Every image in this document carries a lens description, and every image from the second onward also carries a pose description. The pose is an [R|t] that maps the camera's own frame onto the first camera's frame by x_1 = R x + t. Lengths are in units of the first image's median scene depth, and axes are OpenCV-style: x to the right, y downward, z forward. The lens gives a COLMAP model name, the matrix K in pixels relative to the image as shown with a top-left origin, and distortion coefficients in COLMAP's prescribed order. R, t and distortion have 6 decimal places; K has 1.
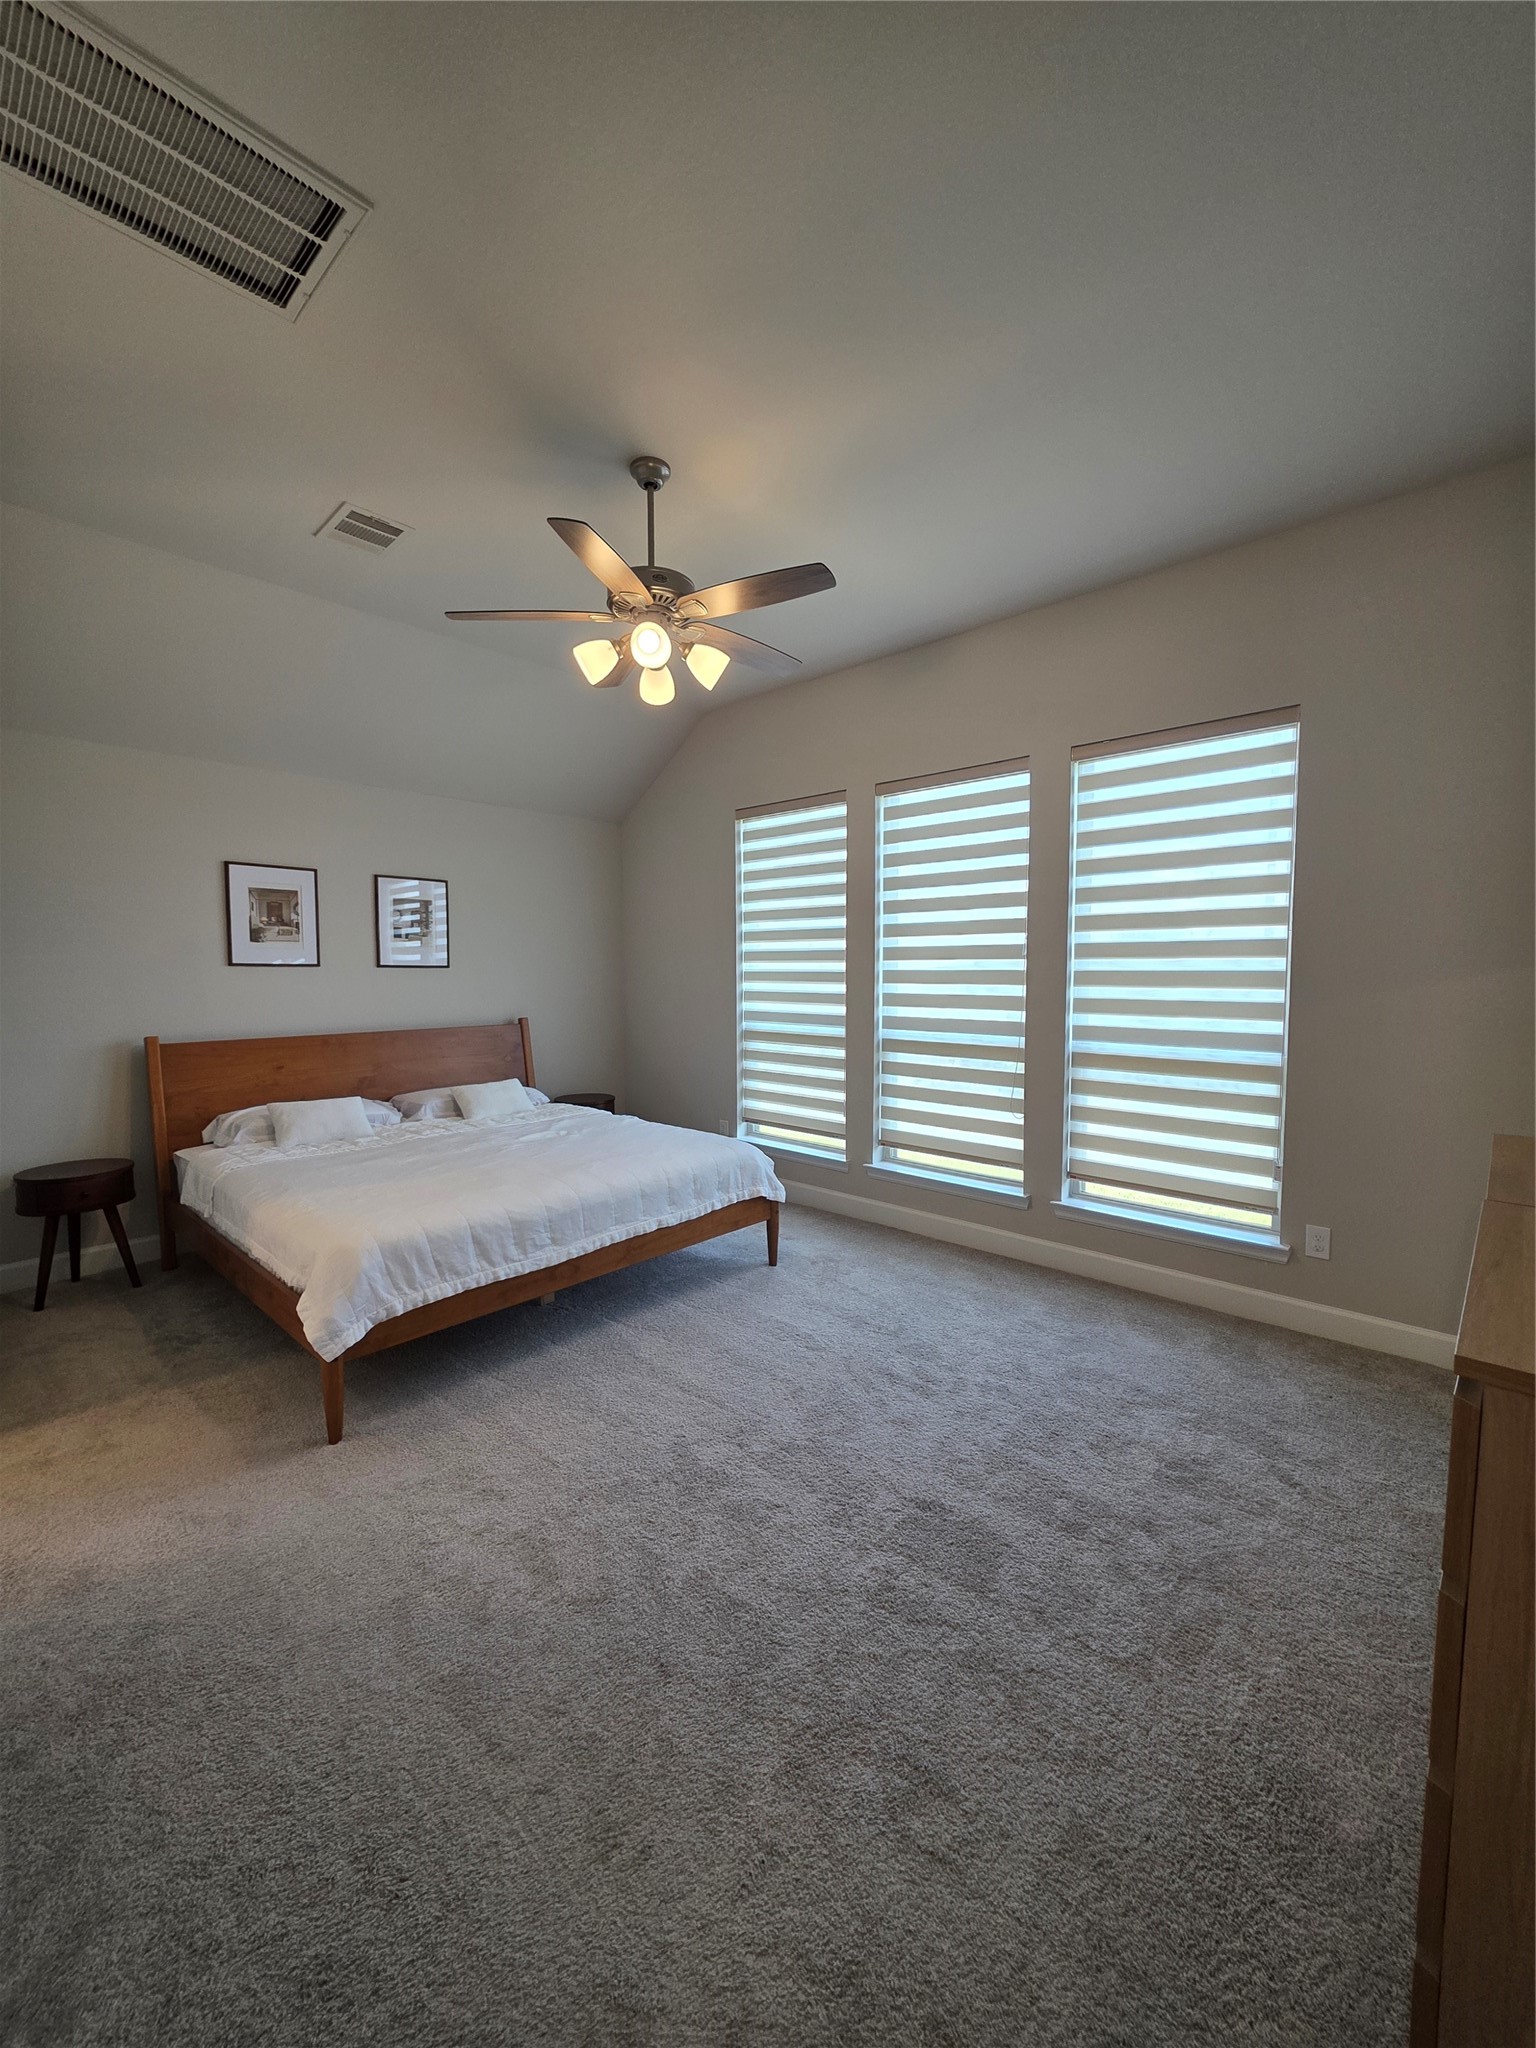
lens RADIAL K [[820.0, 0, 767.9], [0, 820.0, 1028.9], [0, 0, 1]] dist [0.000857, 0.000017]
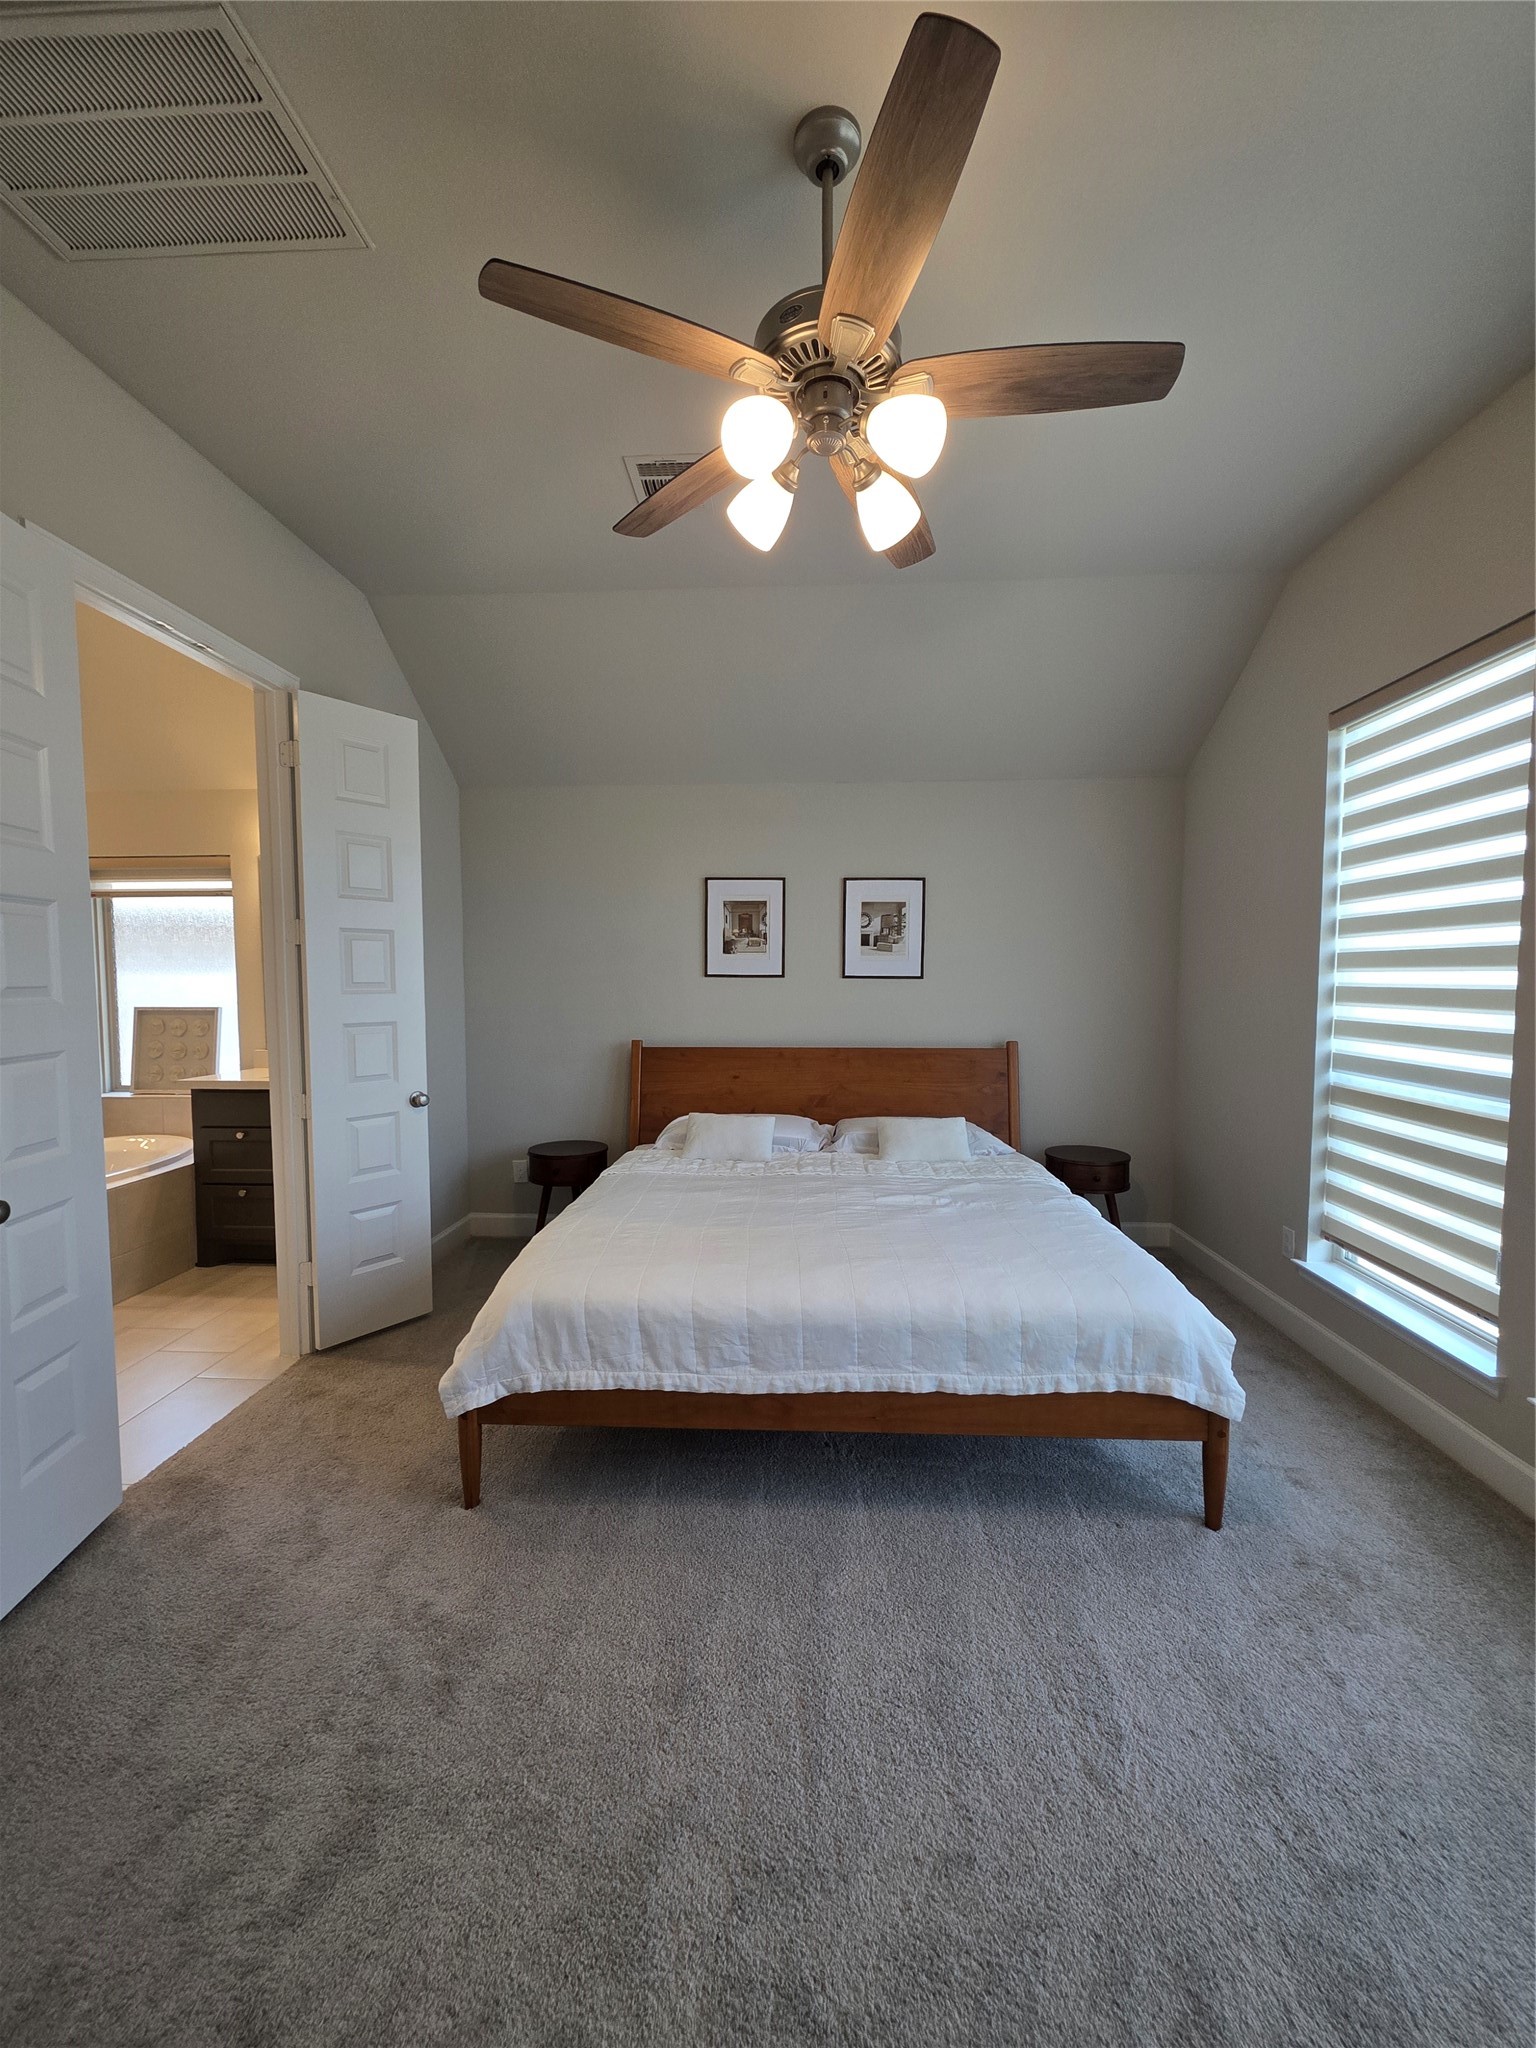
lens RADIAL K [[815.6, 0, 773.2], [0, 815.6, 1031.8], [0, 0, 1]] dist [0.002719, 0.000068]
pose [[0.641043, 0.053699, -0.765624, 0.226542], [-0.058088, 0.998083, 0.021368, -0.036763], [0.765304, 0.030776, 0.642933, 0.432793]]
